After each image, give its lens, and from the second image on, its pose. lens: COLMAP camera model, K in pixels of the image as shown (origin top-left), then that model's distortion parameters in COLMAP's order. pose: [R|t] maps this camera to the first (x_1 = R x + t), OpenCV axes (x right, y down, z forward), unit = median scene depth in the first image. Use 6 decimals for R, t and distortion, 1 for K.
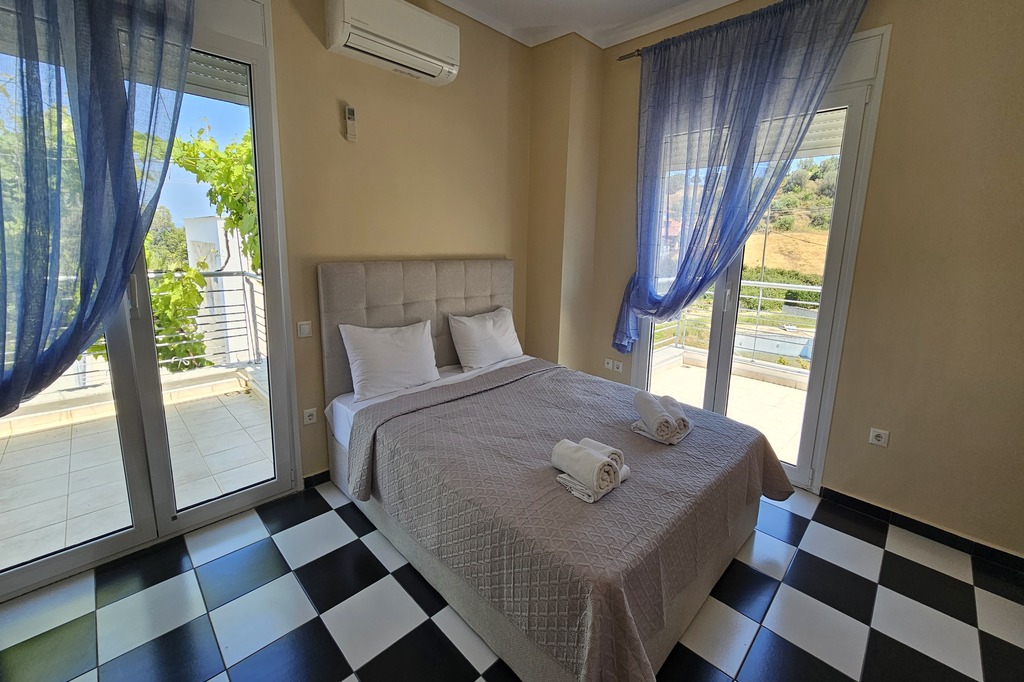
lens RADIAL K [[423.0, 0, 512.9], [0, 423.0, 316.2], [0, 0, 1]] dist [0.001881, 0.000495]
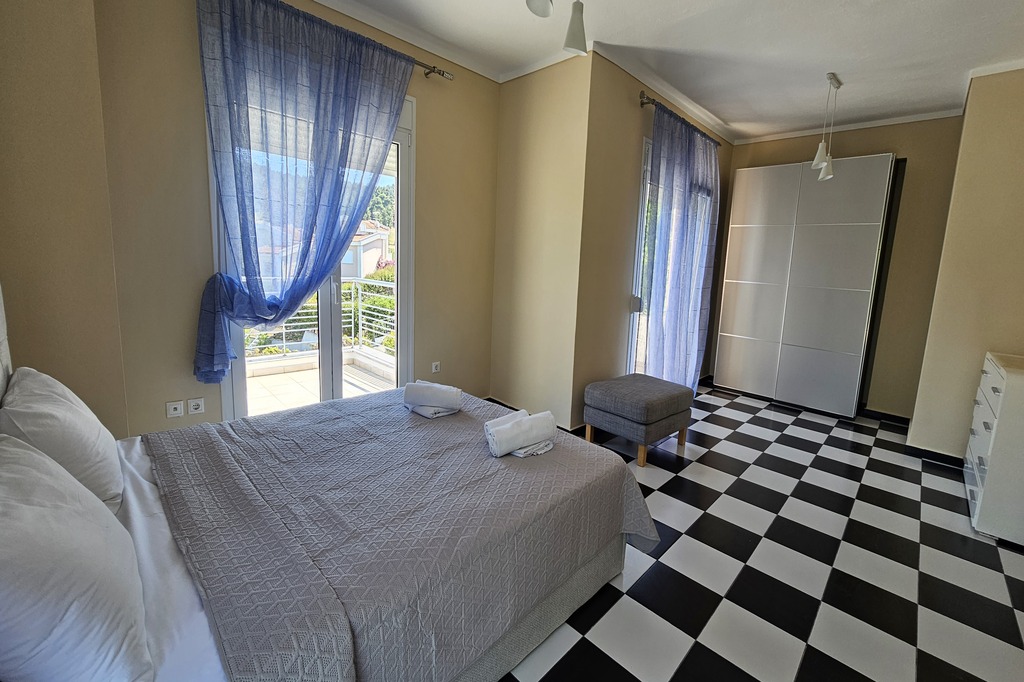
lens RADIAL K [[423.0, 0, 512.9], [0, 423.0, 316.2], [0, 0, 1]] dist [0.001881, 0.000495]
pose [[-0.006472, -0.159262, 0.987215, -0.613664], [0.128670, 0.978896, 0.158764, -0.104722], [-0.991666, 0.128052, 0.014156, 0.627136]]
